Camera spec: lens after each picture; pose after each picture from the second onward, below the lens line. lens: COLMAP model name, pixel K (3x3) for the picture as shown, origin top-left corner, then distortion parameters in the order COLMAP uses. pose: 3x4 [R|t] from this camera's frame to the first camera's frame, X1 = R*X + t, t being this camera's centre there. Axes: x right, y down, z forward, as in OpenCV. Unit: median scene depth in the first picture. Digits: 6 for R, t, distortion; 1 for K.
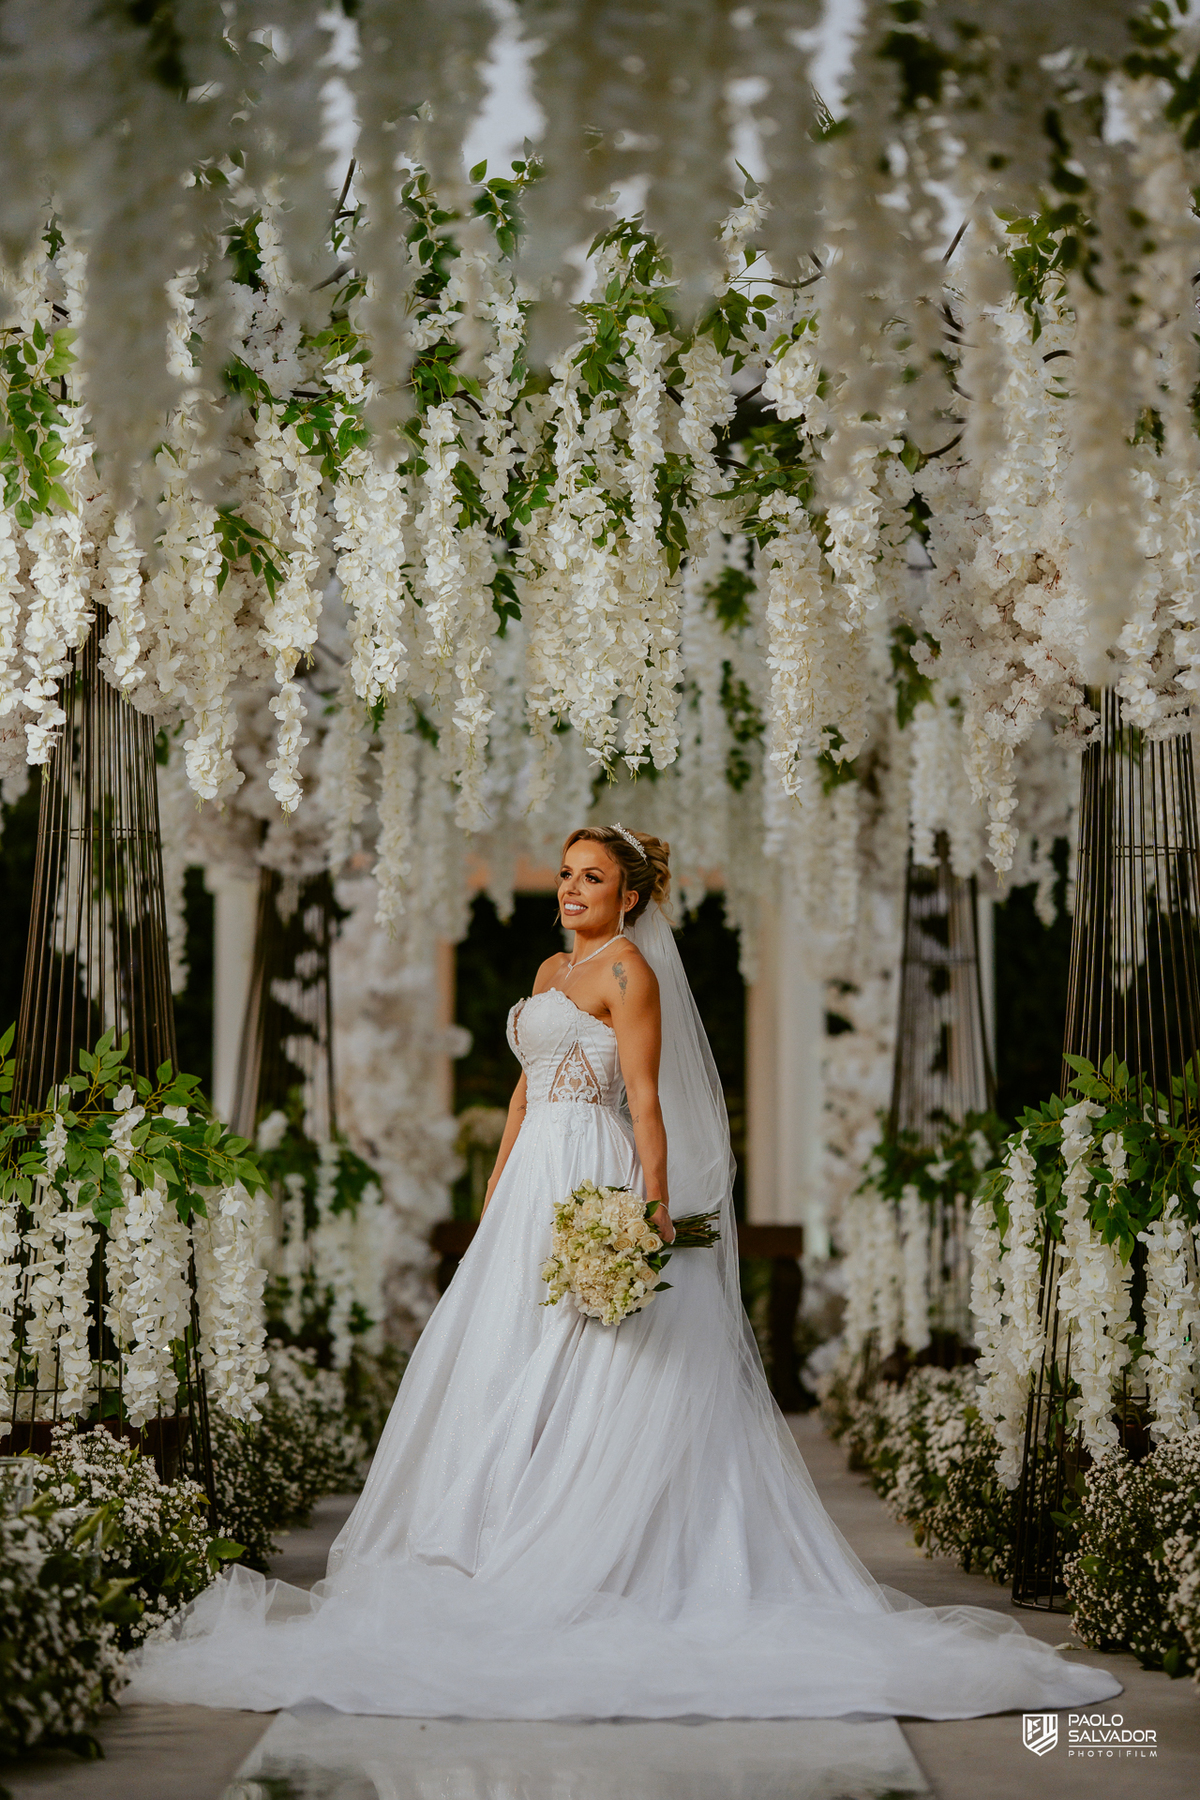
lens RADIAL K [[4752.6, 0, 600.0], [0, 4752.6, 900.0], [0, 0, 1]] dist [0.849591, -0.277844]
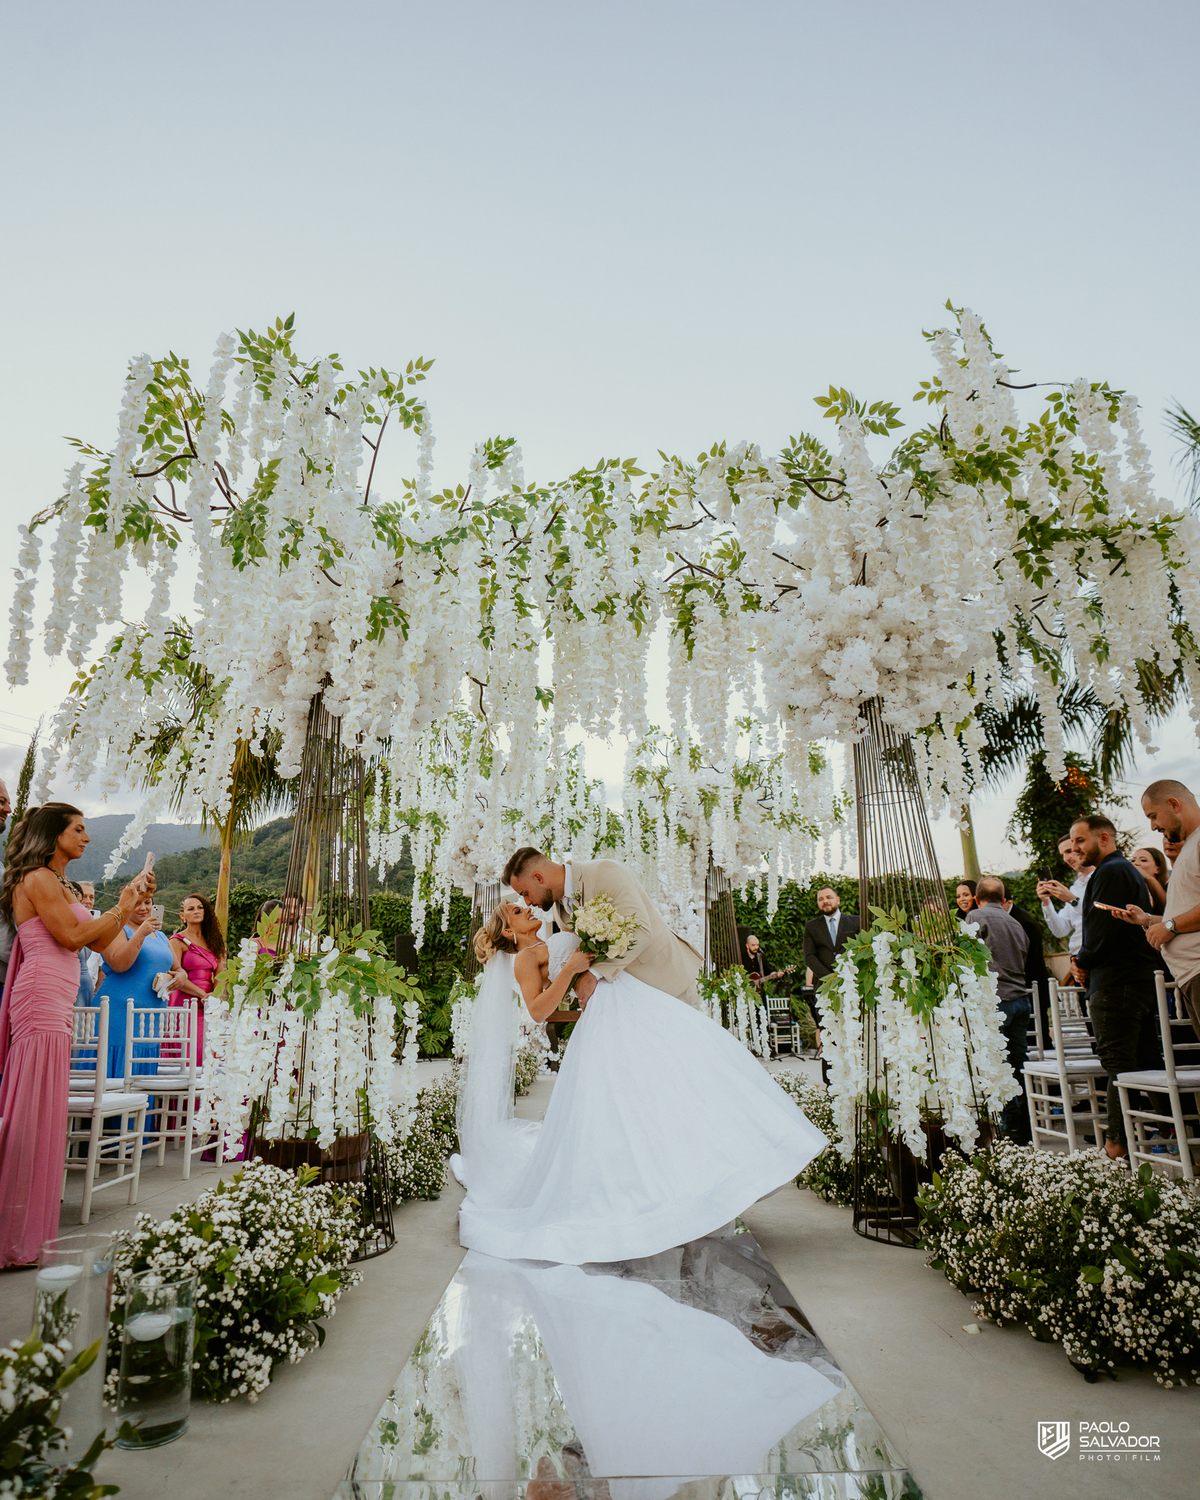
lens RADIAL K [[902.8, 0, 578.8], [0, 902.8, 754.2], [0, 0, 1]] dist [-0.059221, 0.024310]
pose [[0.999562, -0.028397, -0.008356, -0.005069], [0.026052, 0.977957, -0.207175, 0.043434], [0.014055, 0.206866, 0.978268, 0.670728]]
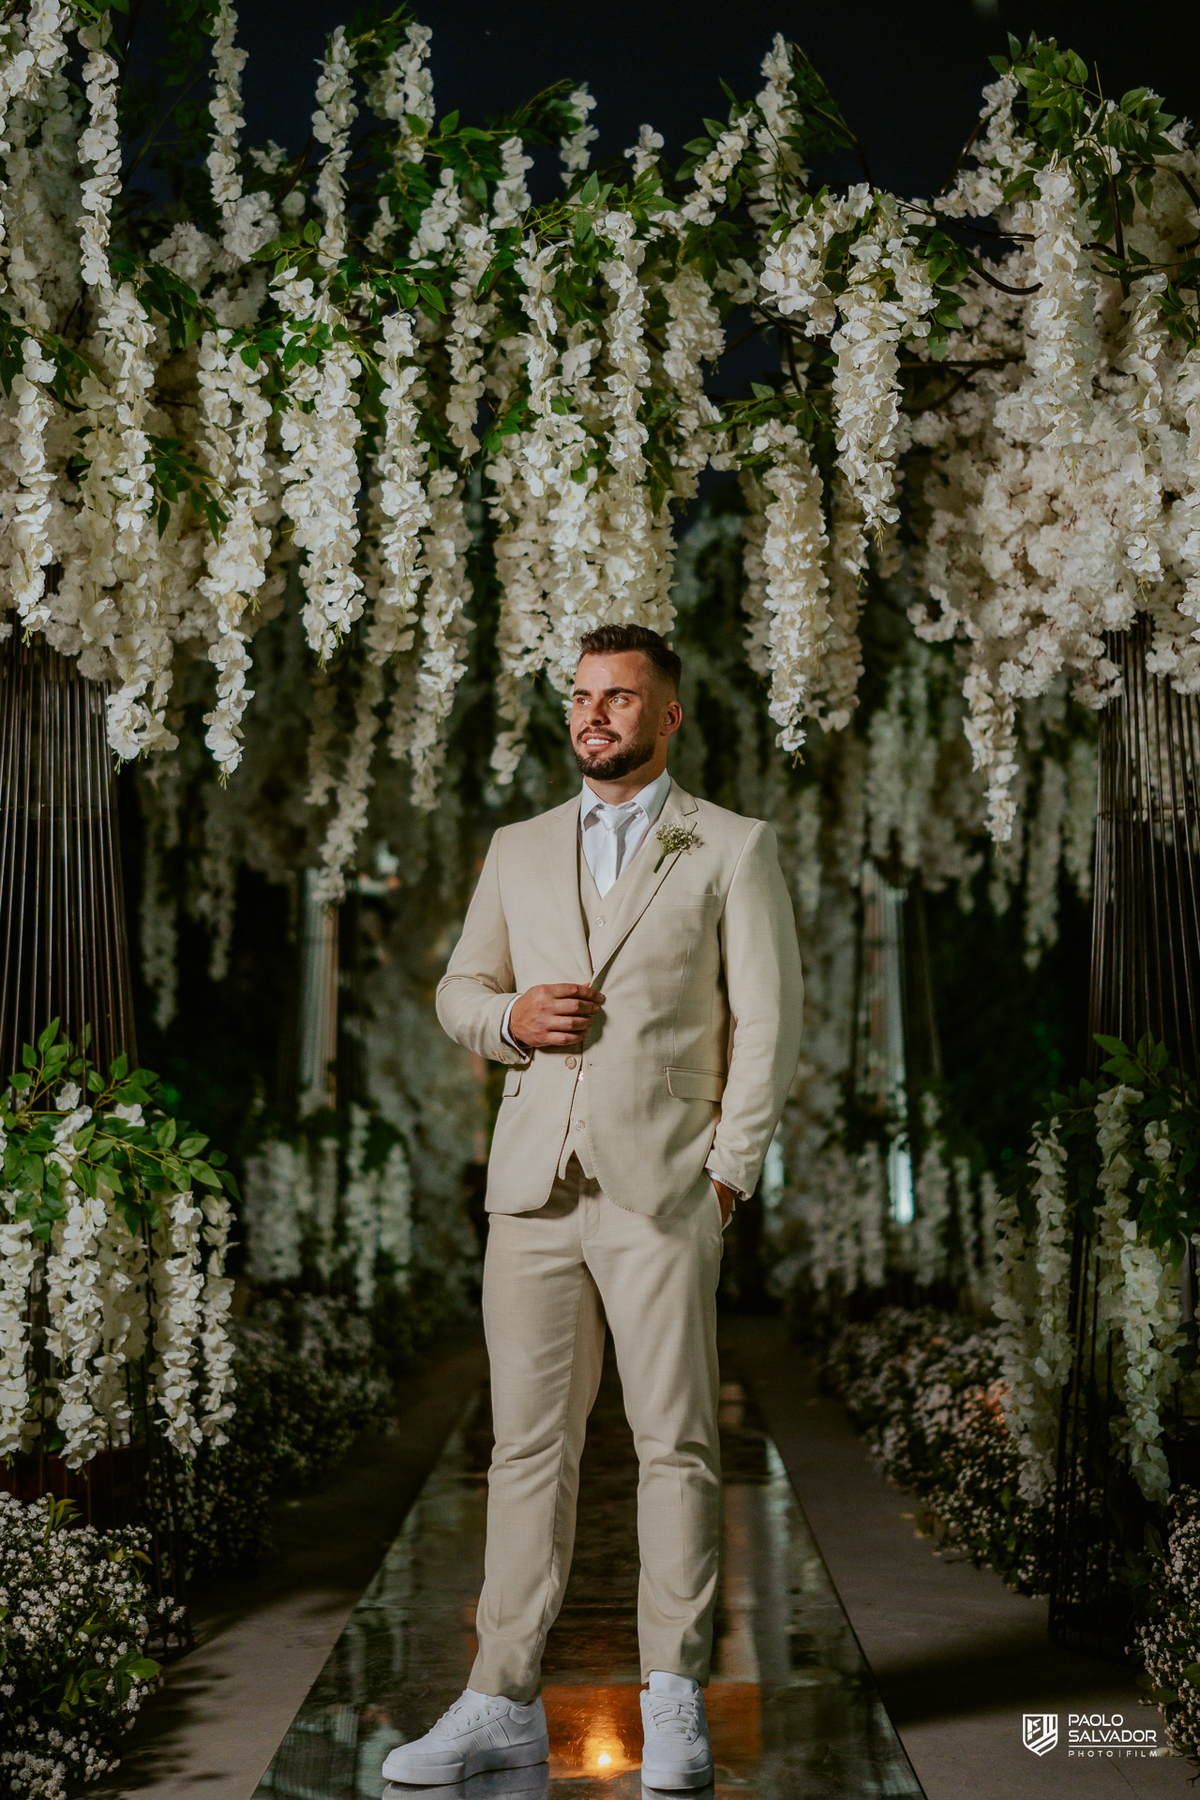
lens RADIAL K [[2819.8, 0, 556.4], [0, 2819.8, 801.8], [0, 0, 1]] dist [0.234948, -0.022205]
pose [[0.999764, -0.015151, -0.015554, 0.002993], [0.014473, 0.998979, -0.042796, 0.009630], [0.016187, 0.042561, 0.998963, 0.455255]]
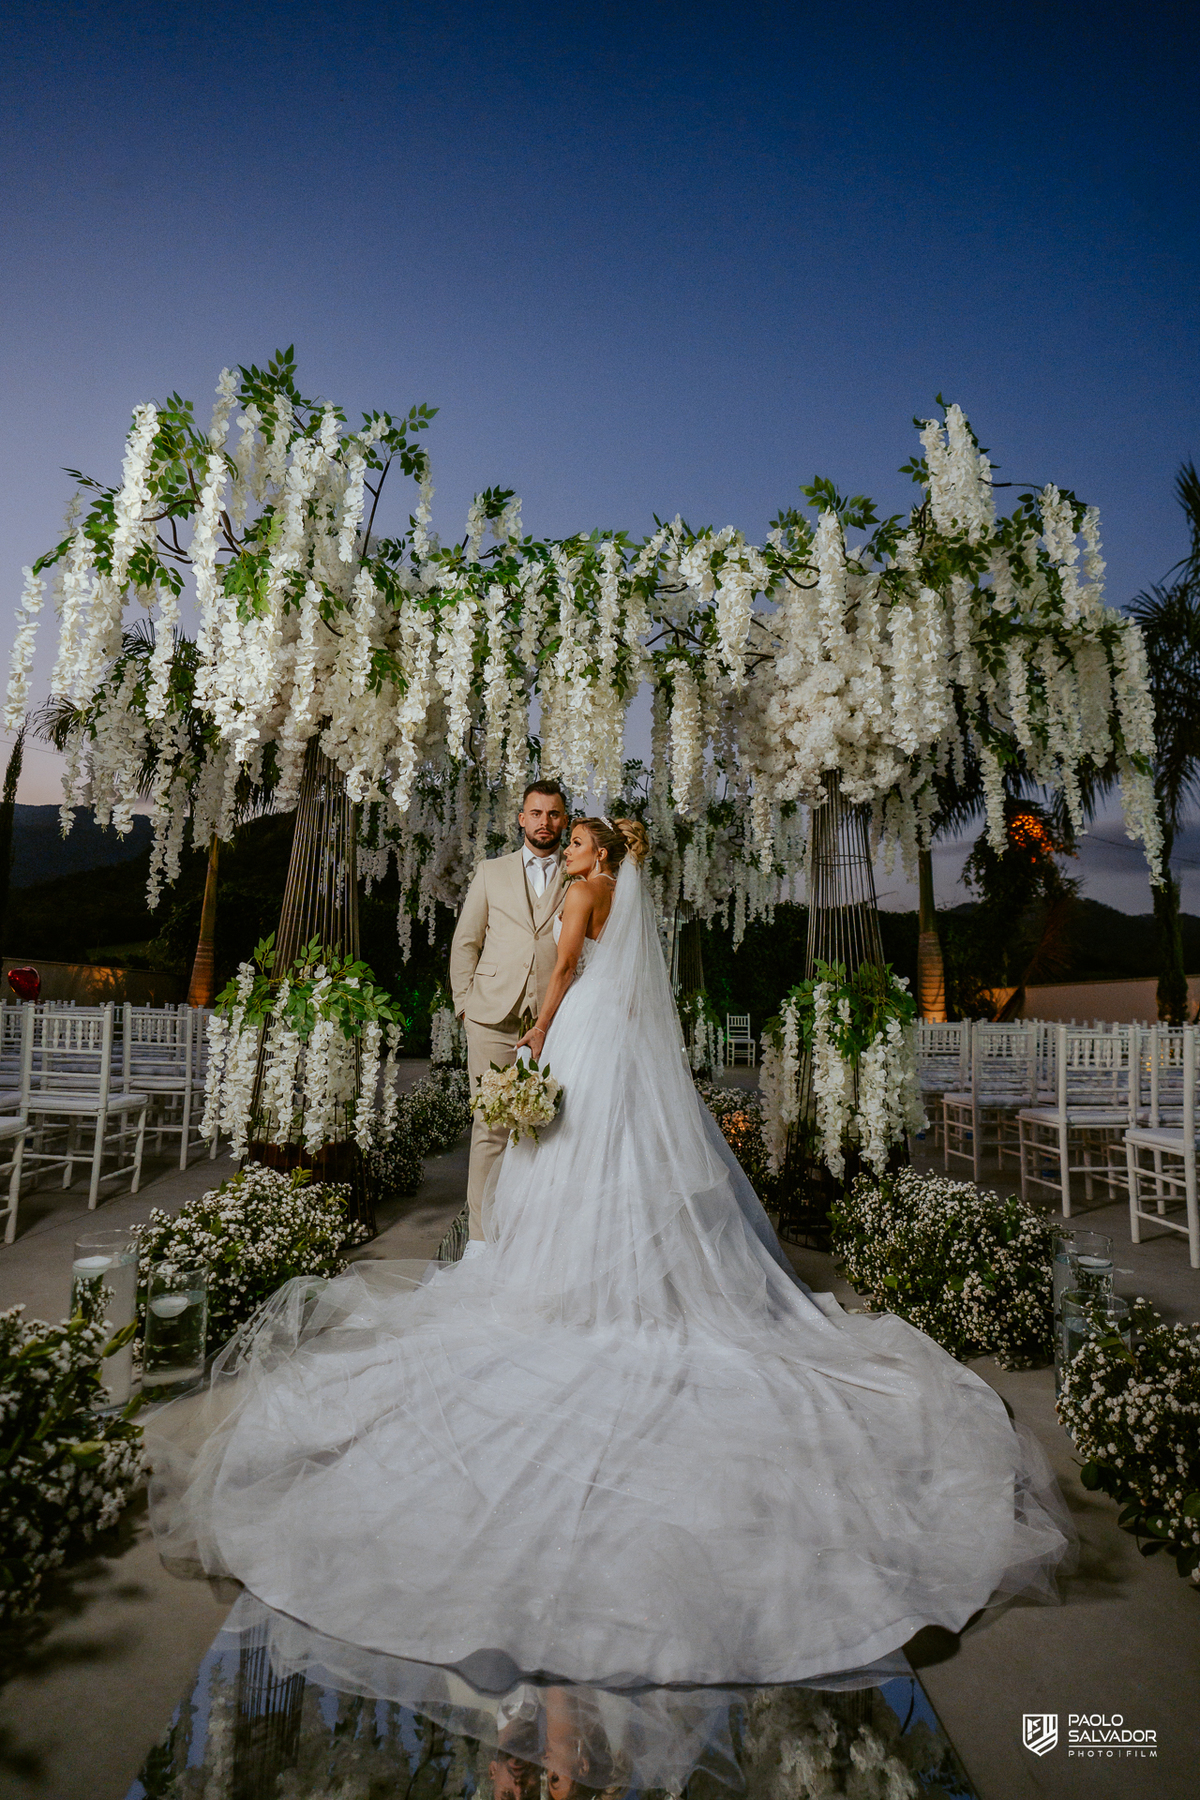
lens RADIAL K [[882.4, 0, 613.3], [0, 882.4, 877.0], [0, 0, 1]] dist [-0.054723, 0.014987]
pose [[0.998552, 0.022393, 0.048917, -0.003118], [-0.018255, 0.996344, -0.083459, 0.030770], [-0.050607, 0.082445, 0.995310, 0.648482]]
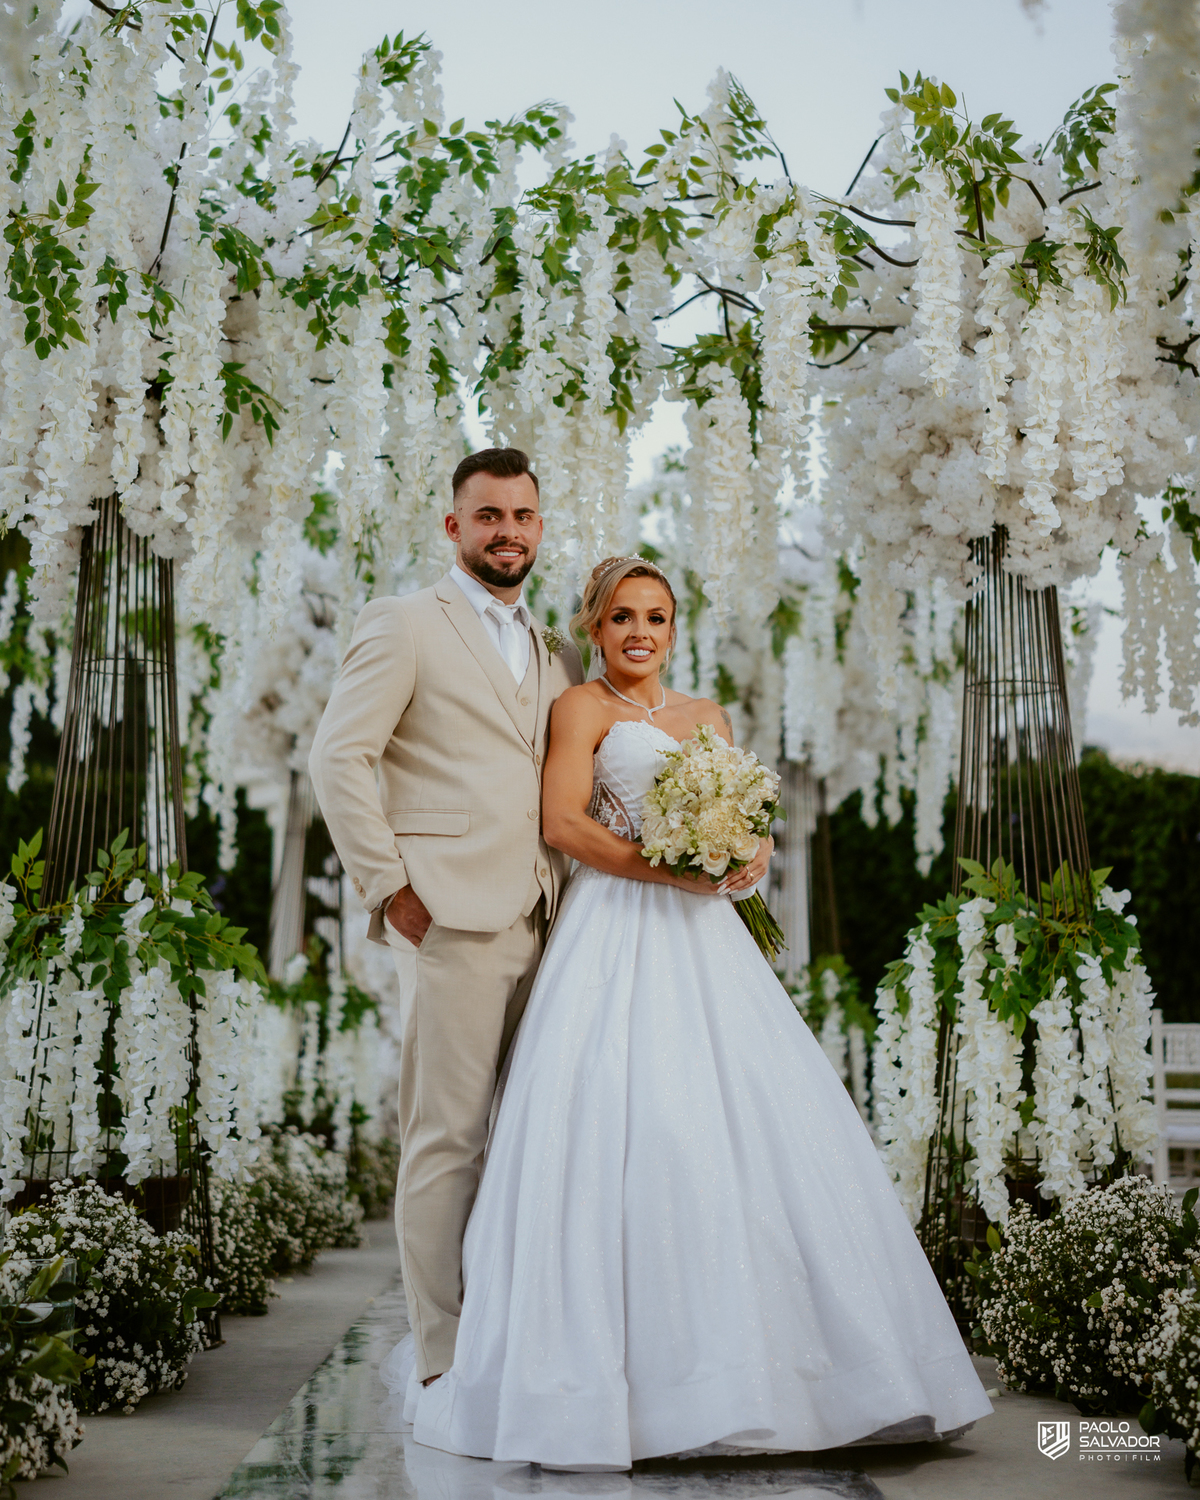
lens RADIAL K [[2668.9, 0, 591.6], [0, 2668.9, 654.7], [0, 0, 1]] dist [0.246182, -0.066904]
pose [[0.999715, 0.005879, 0.023119, -0.006503], [-0.003656, 0.995468, -0.095028, 0.045561], [-0.023573, 0.094917, 0.995206, 0.358392]]
